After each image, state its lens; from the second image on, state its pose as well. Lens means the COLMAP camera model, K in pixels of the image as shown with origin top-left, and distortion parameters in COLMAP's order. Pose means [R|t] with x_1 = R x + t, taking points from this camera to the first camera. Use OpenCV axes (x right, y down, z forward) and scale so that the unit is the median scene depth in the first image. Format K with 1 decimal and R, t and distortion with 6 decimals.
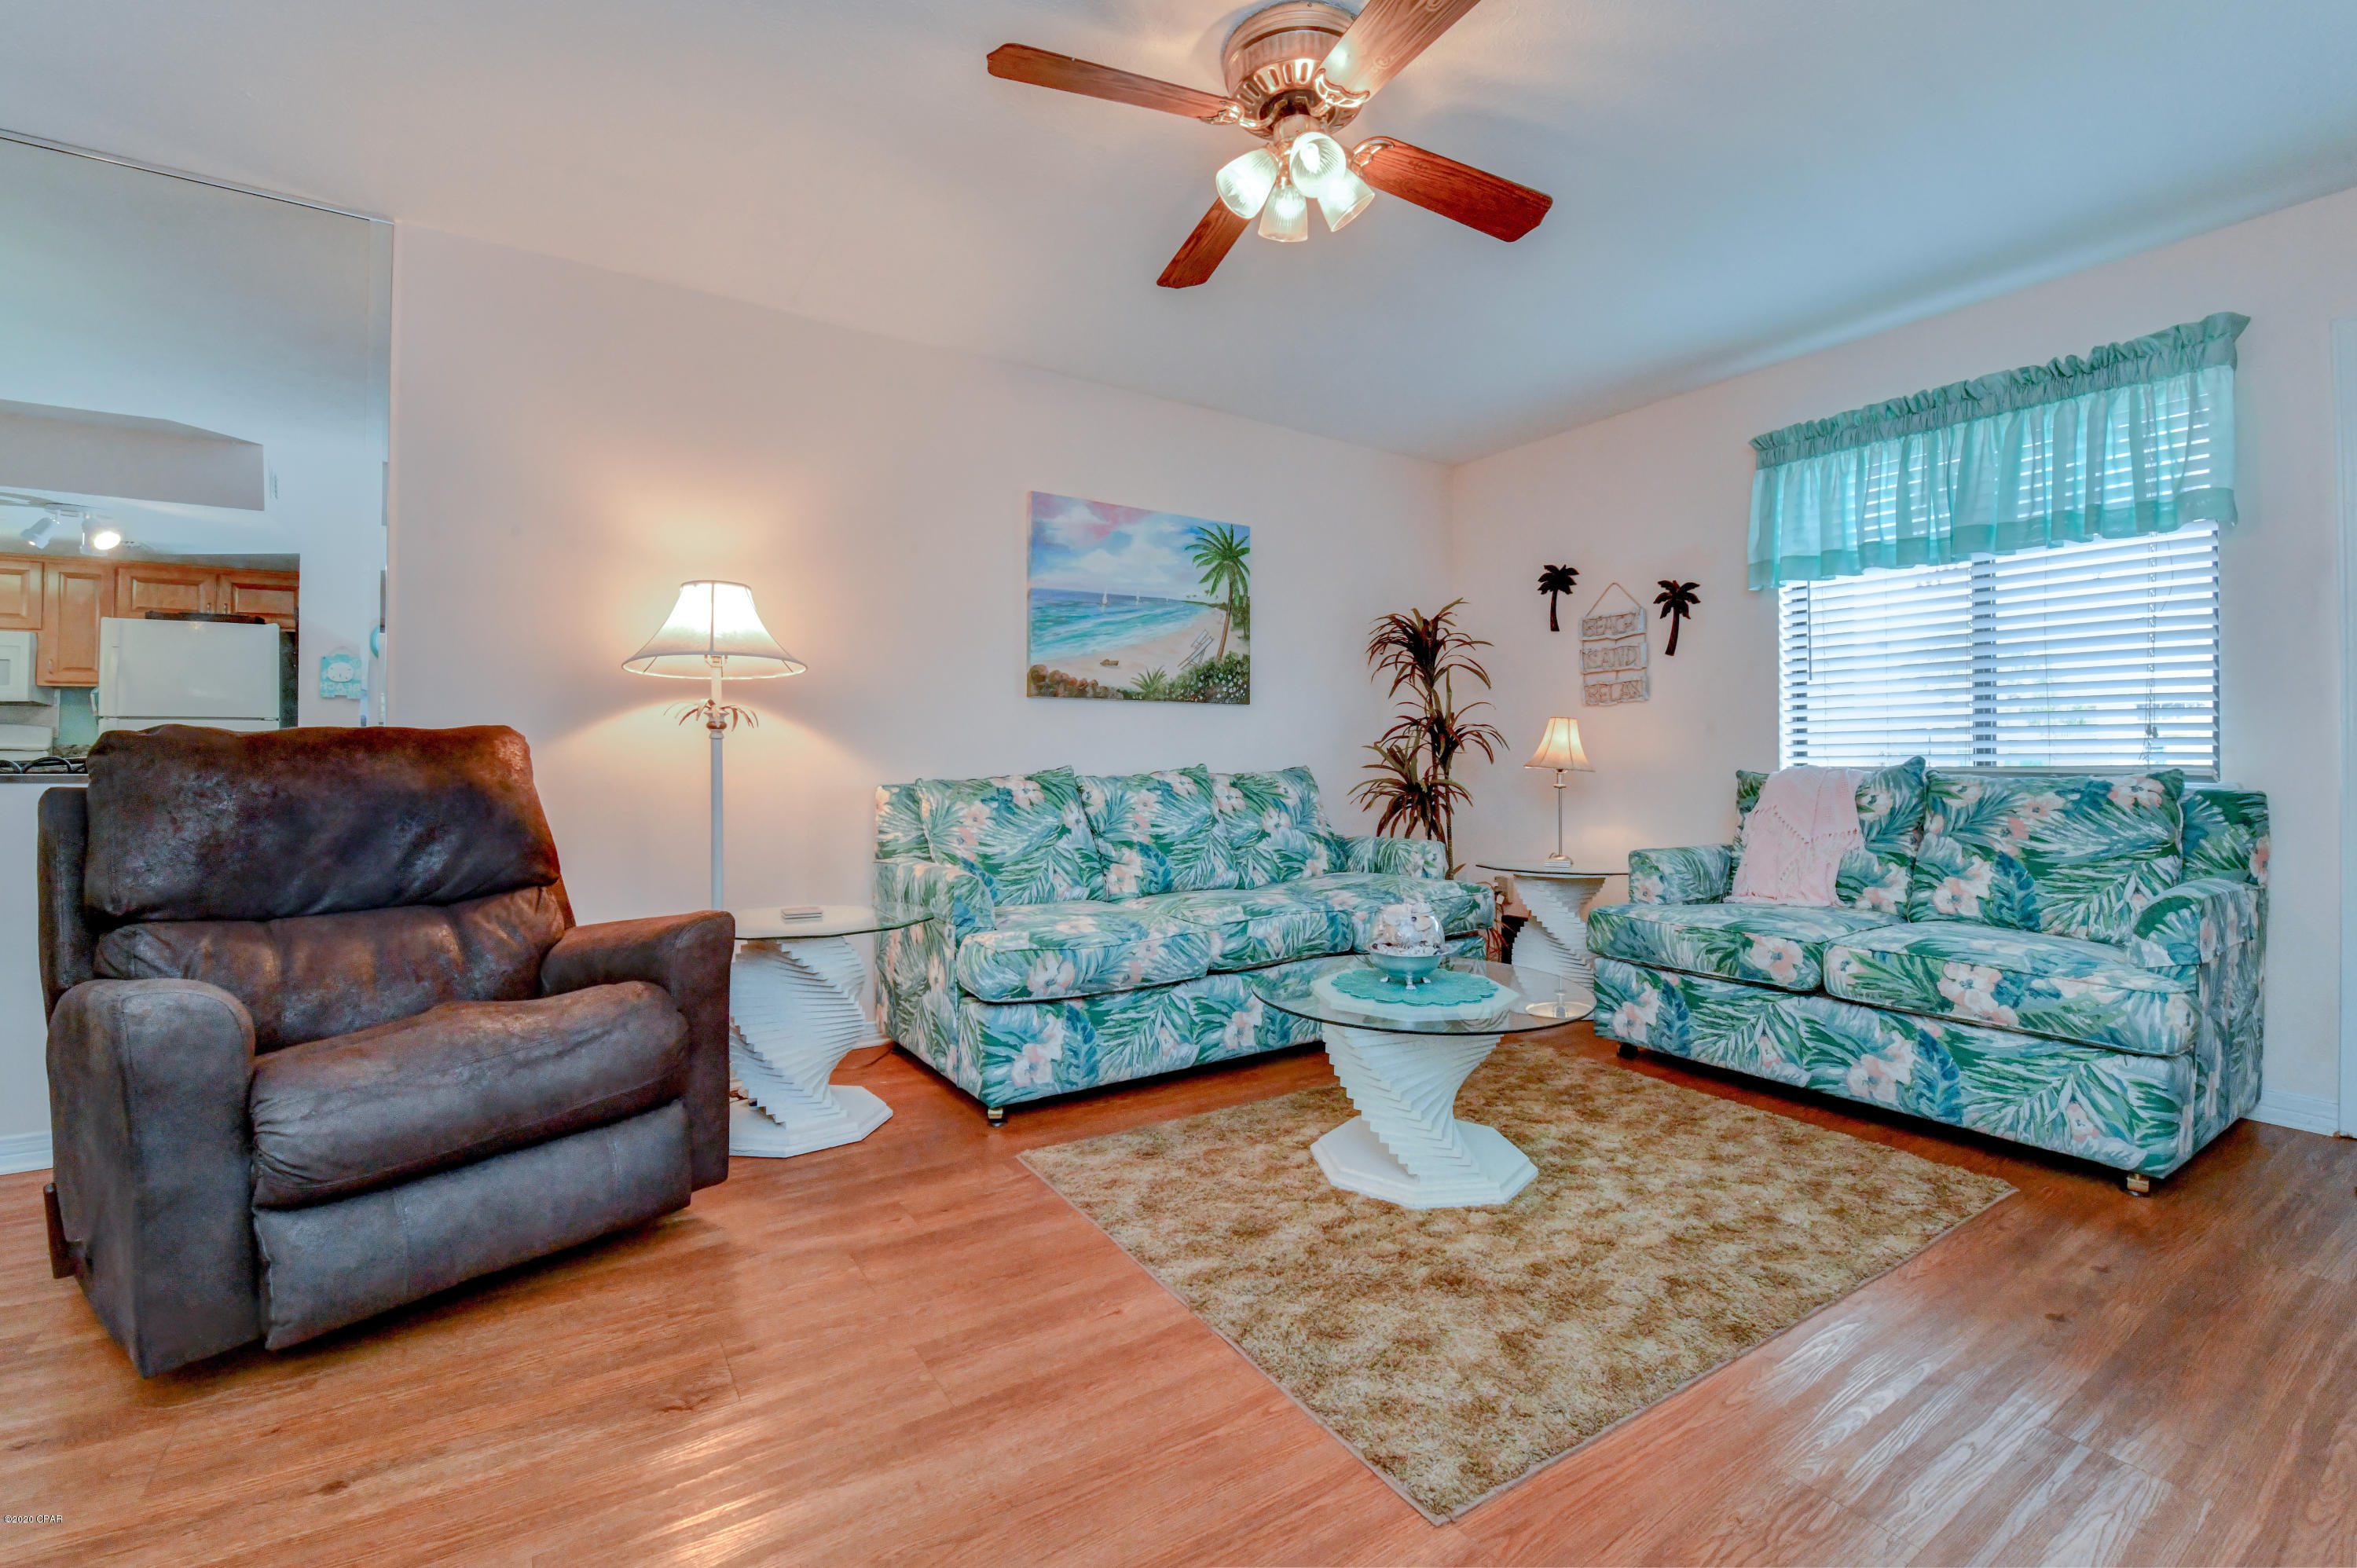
lens RADIAL K [[1018.4, 0, 1174.6], [0, 1018.4, 765.0], [0, 0, 1]] dist [-0.016311, -0.000167]
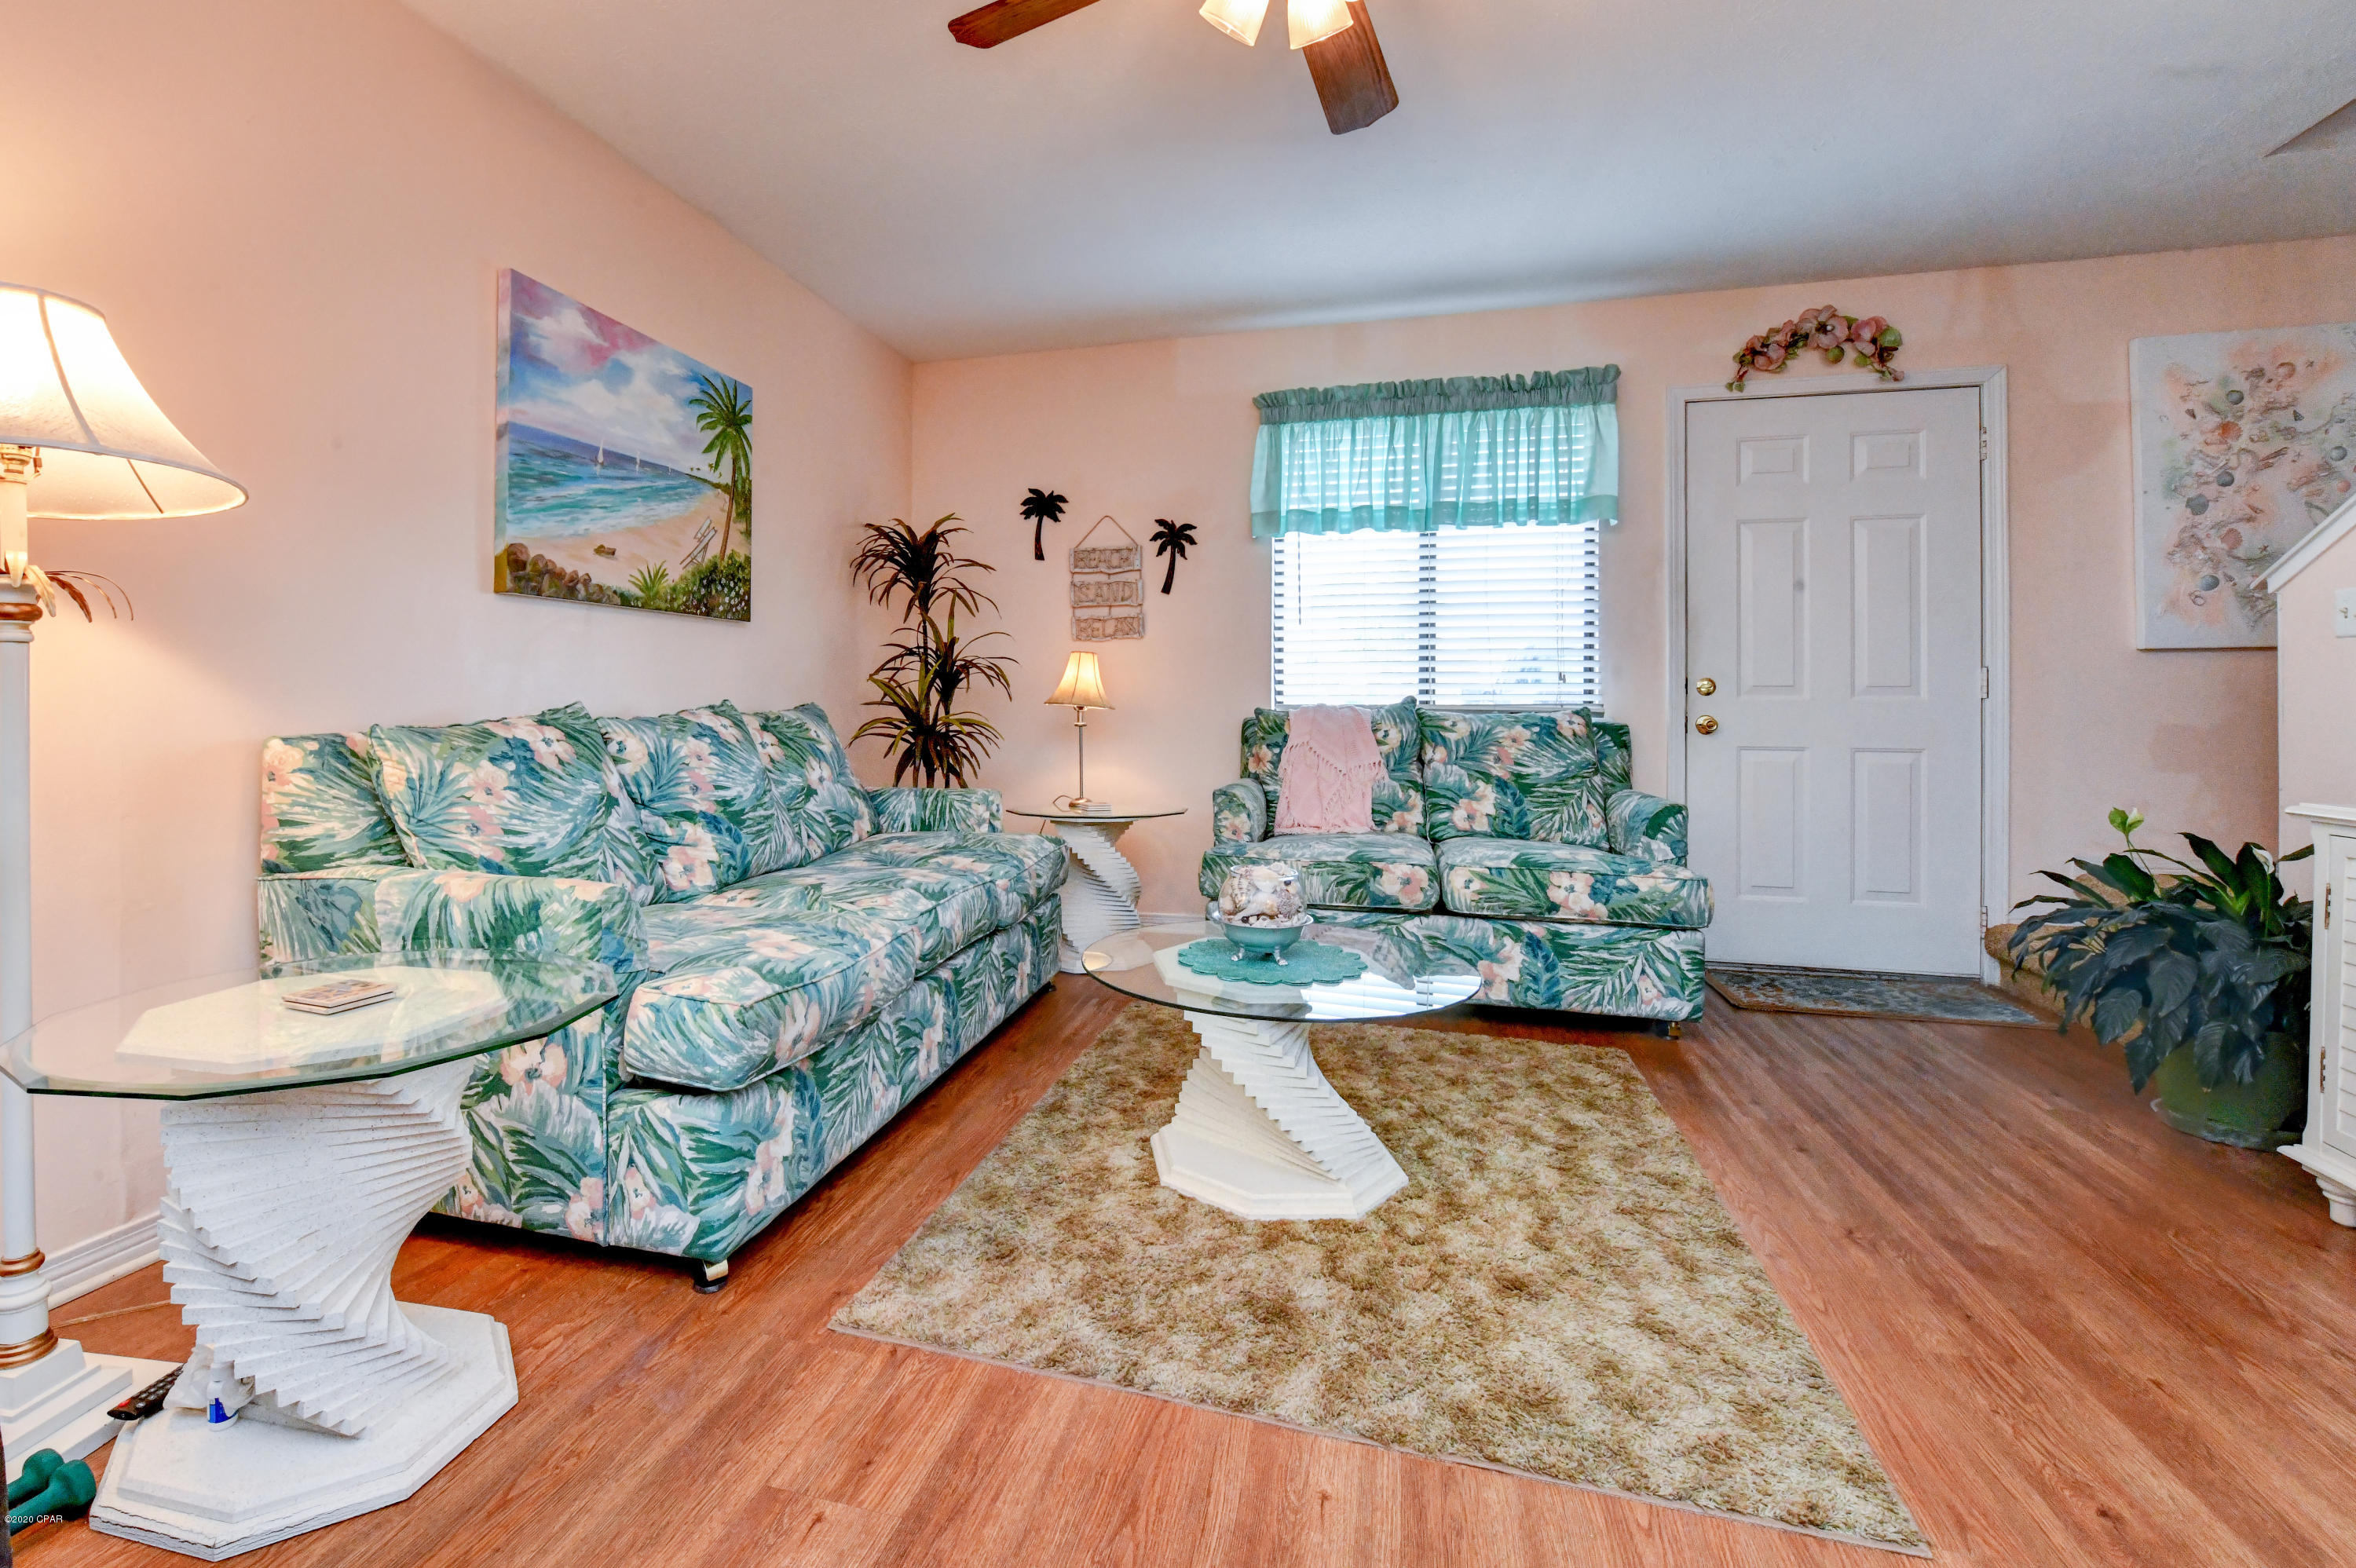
lens RADIAL K [[1090.8, 0, 1058.6], [0, 1090.8, 698.7], [0, 0, 1]] dist [-0.006416, -0.007220]
pose [[0.760447, 0.004204, 0.649387, -0.387447], [-0.003351, 0.999991, -0.002550, -0.000810], [-0.649392, -0.000237, 0.760454, 0.319088]]
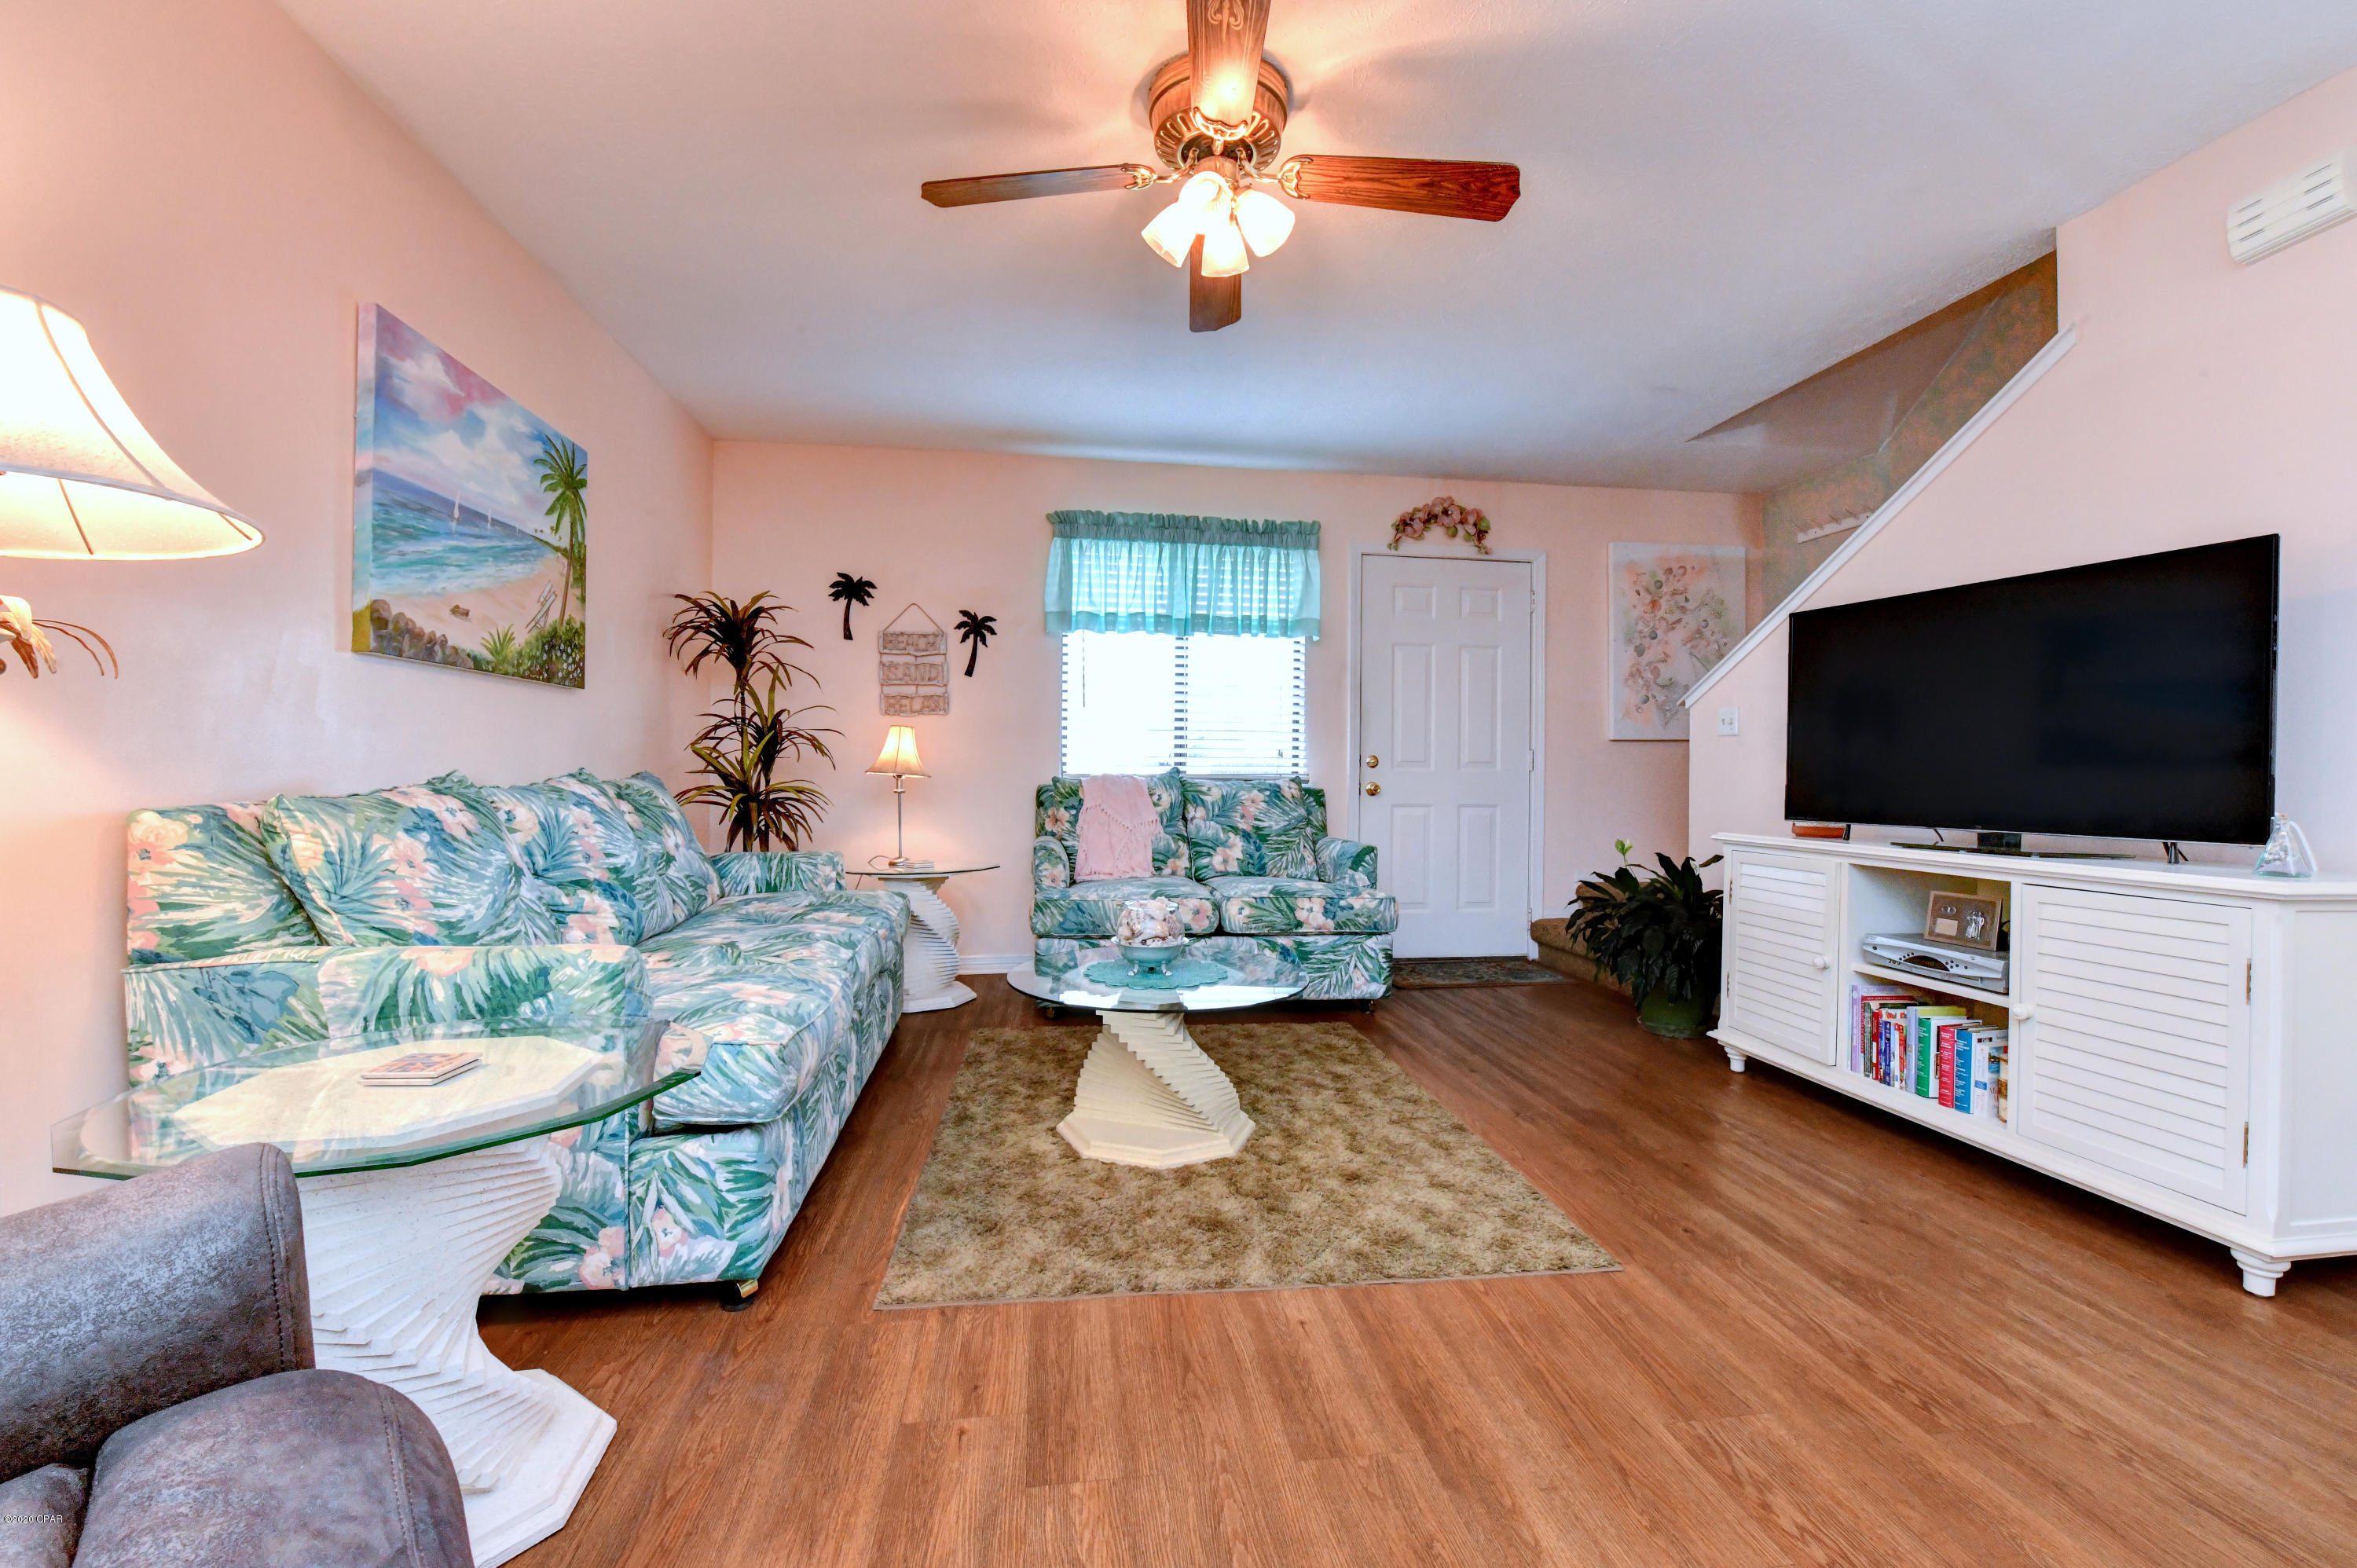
lens RADIAL K [[988.9, 0, 1191.9], [0, 988.9, 780.5], [0, 0, 1]] dist [-0.008699, -0.005110]
pose [[0.407199, -0.004946, 0.913326, -0.565057], [-0.006773, 0.999941, 0.008435, -0.001303], [-0.913314, -0.009621, 0.407142, 0.406391]]
